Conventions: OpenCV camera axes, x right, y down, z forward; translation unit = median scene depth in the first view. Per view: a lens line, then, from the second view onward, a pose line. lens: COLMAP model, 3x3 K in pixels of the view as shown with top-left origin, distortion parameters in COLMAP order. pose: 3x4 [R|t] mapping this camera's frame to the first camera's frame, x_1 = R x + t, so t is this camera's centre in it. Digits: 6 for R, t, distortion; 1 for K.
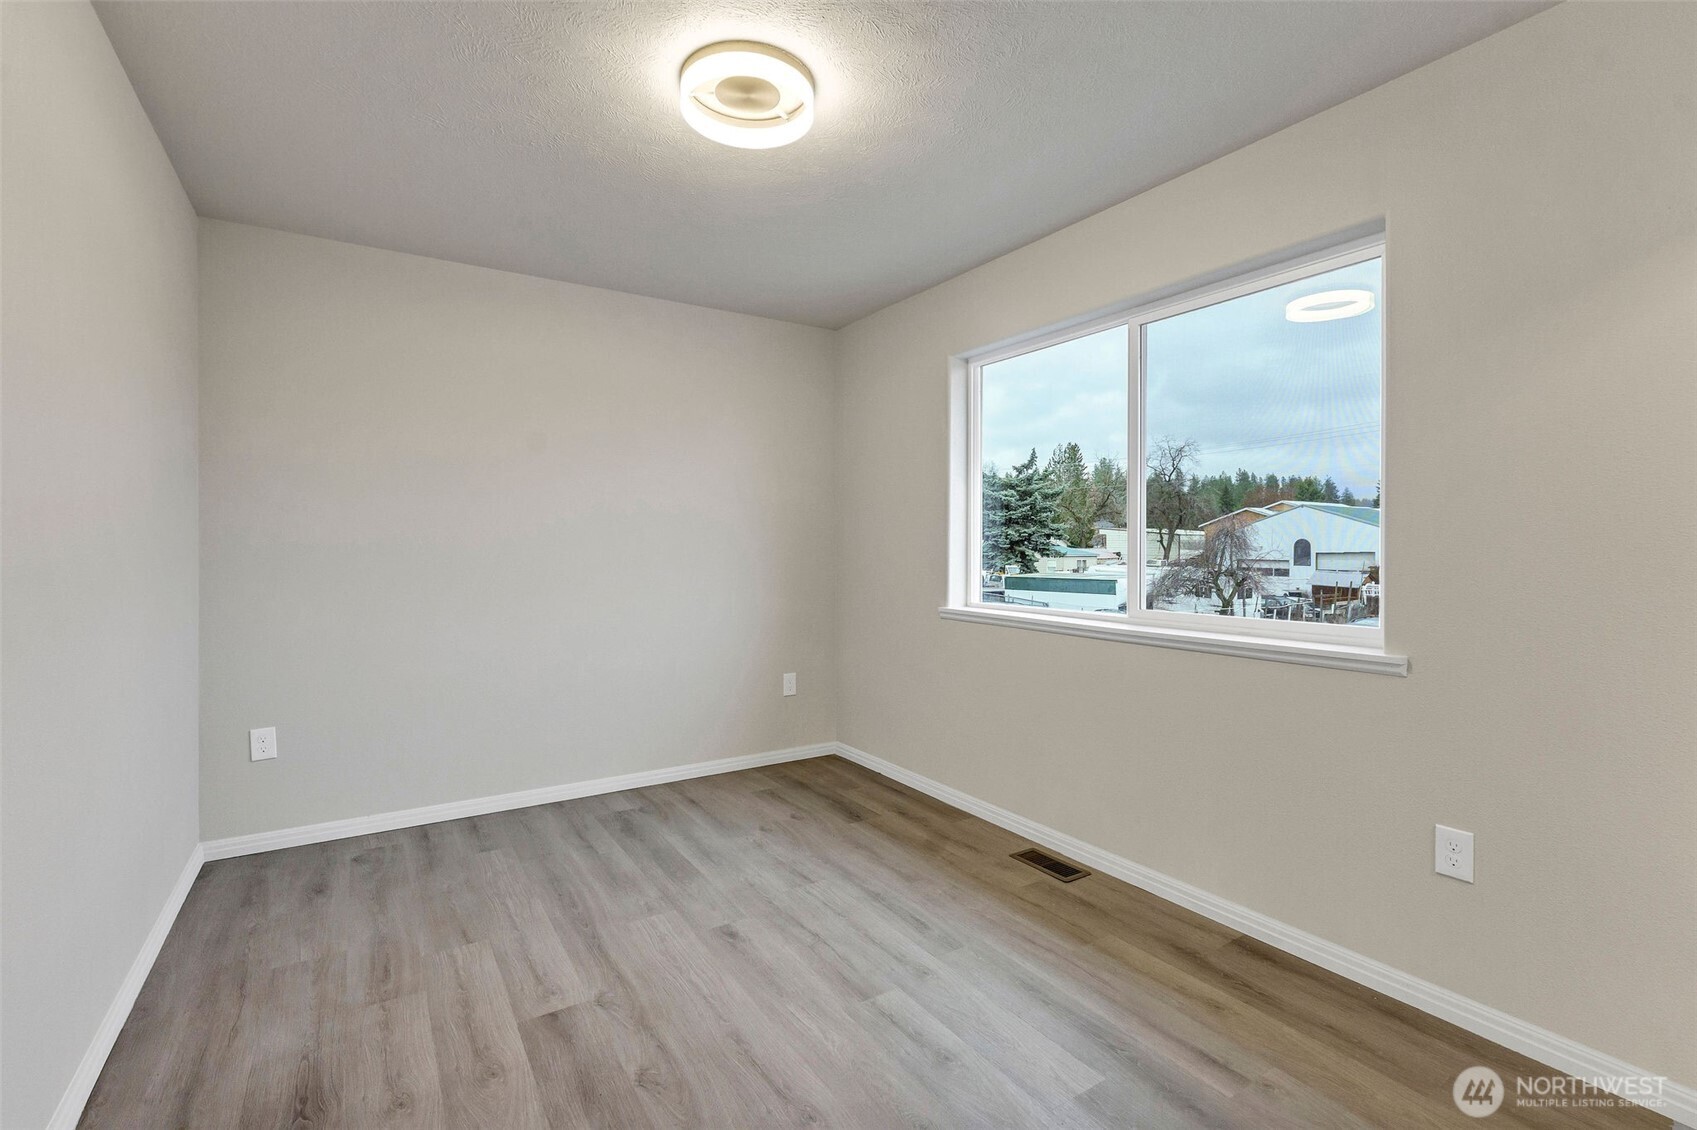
lens RADIAL K [[756.8, 0, 849.3], [0, 756.8, 541.0], [0, 0, 1]] dist [0.001524, -0.000075]
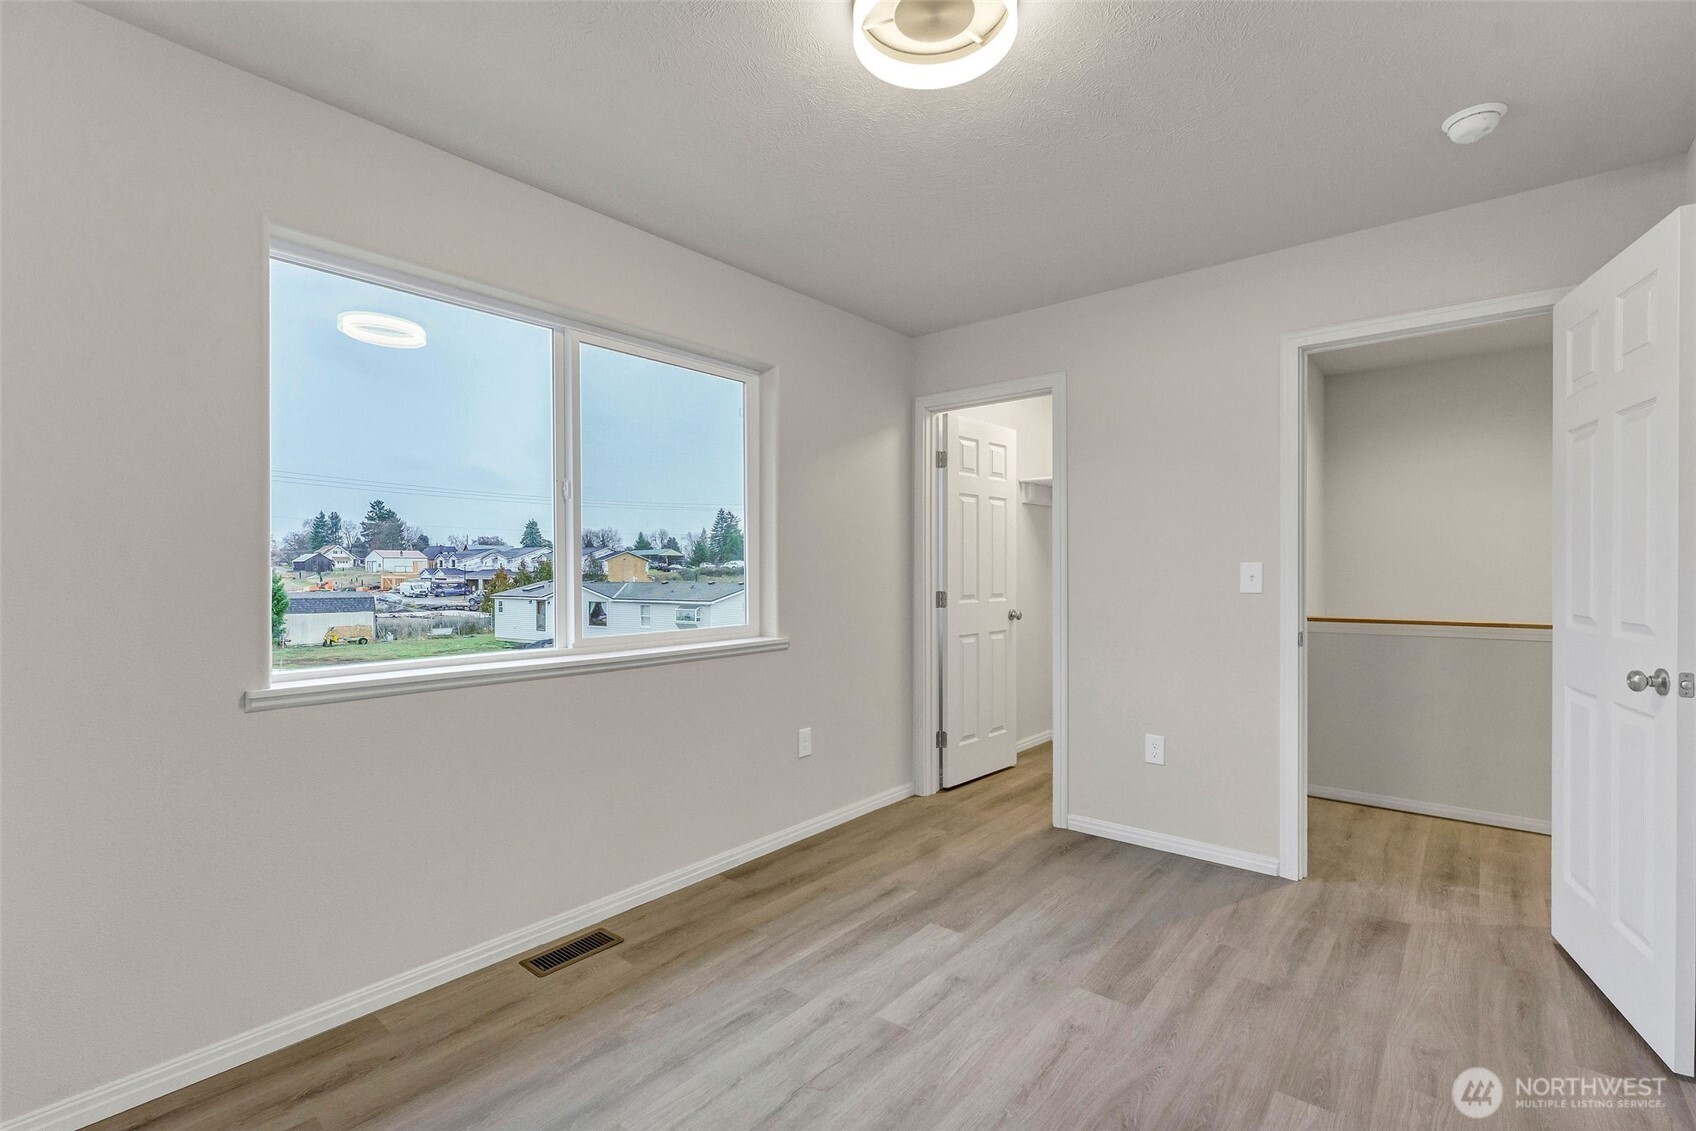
lens RADIAL K [[765.1, 0, 841.4], [0, 765.1, 574.9], [0, 0, 1]] dist [-0.003024, 0.000023]
pose [[-0.298129, -0.003401, 0.954520, -0.787747], [-0.003543, 0.999991, 0.002457, 0.005679], [-0.954519, -0.002649, -0.298138, 1.199279]]
